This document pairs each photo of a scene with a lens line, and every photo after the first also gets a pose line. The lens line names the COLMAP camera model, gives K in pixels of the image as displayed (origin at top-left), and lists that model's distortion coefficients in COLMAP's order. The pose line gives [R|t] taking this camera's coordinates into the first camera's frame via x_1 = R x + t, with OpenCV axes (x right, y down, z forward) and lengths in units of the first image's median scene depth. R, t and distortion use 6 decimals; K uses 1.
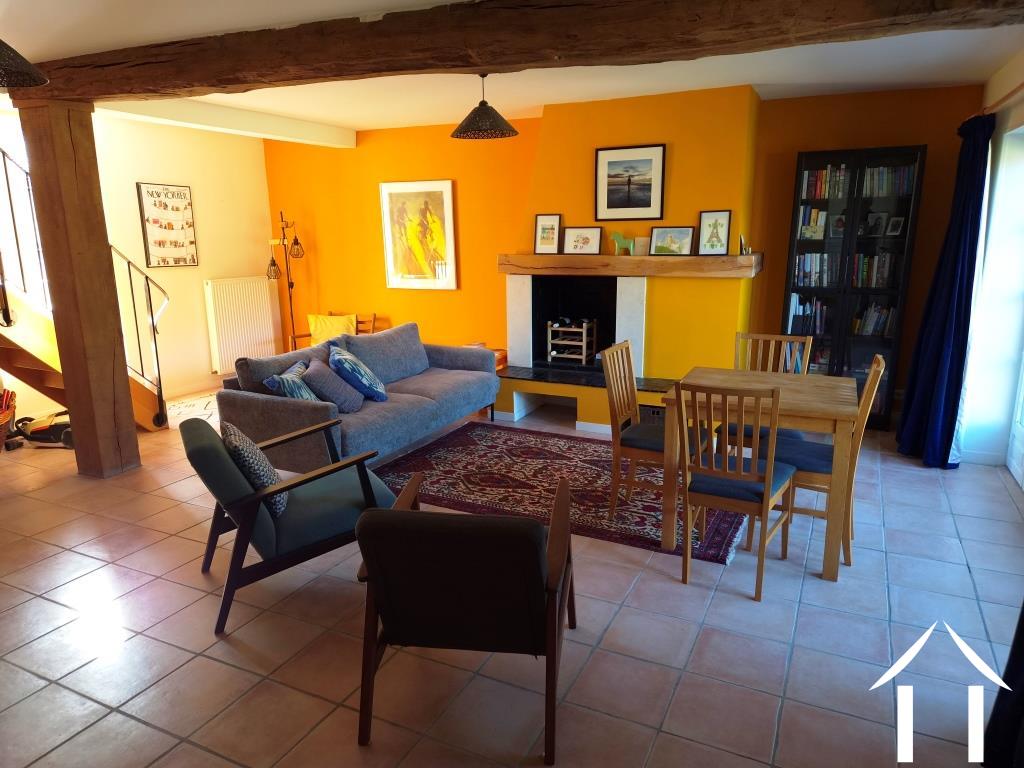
lens RADIAL K [[694.2, 0, 512.0], [0, 694.2, 384.0], [0, 0, 1]] dist [0.086221, -0.104081]
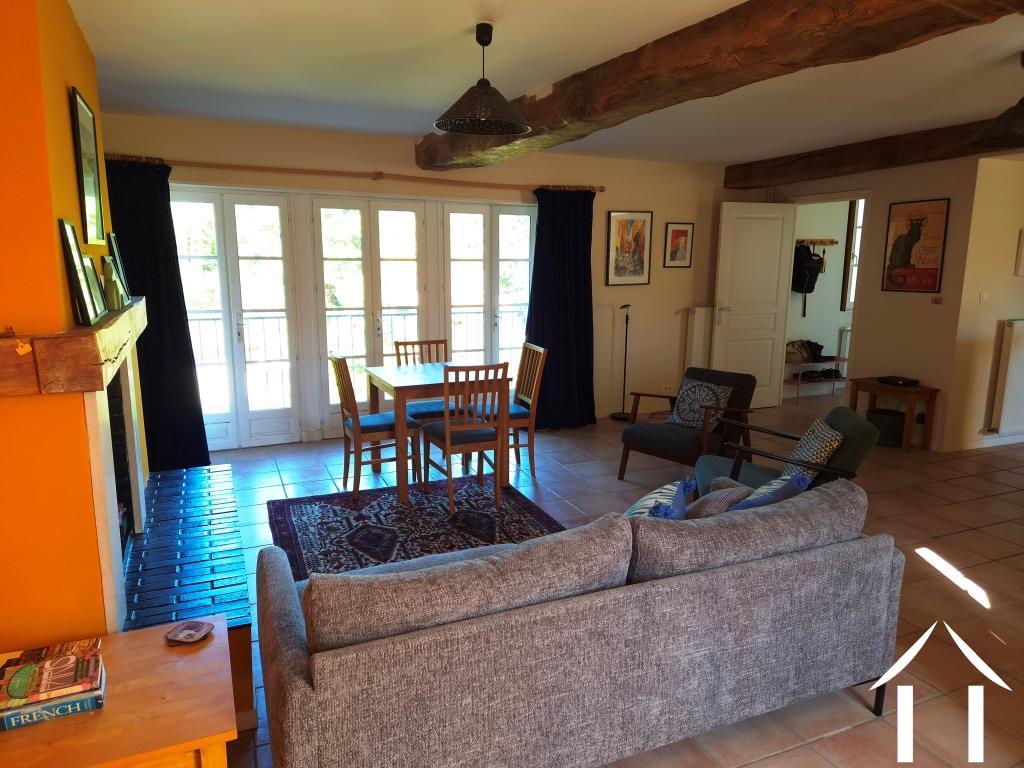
lens RADIAL K [[694.2, 0, 512.0], [0, 694.2, 384.0], [0, 0, 1]] dist [0.086221, -0.104081]
pose [[-0.757224, -0.124111, 0.641255, -0.556708], [0.147065, 0.924173, 0.352529, -0.374478], [-0.636383, 0.361250, -0.681553, 1.599589]]
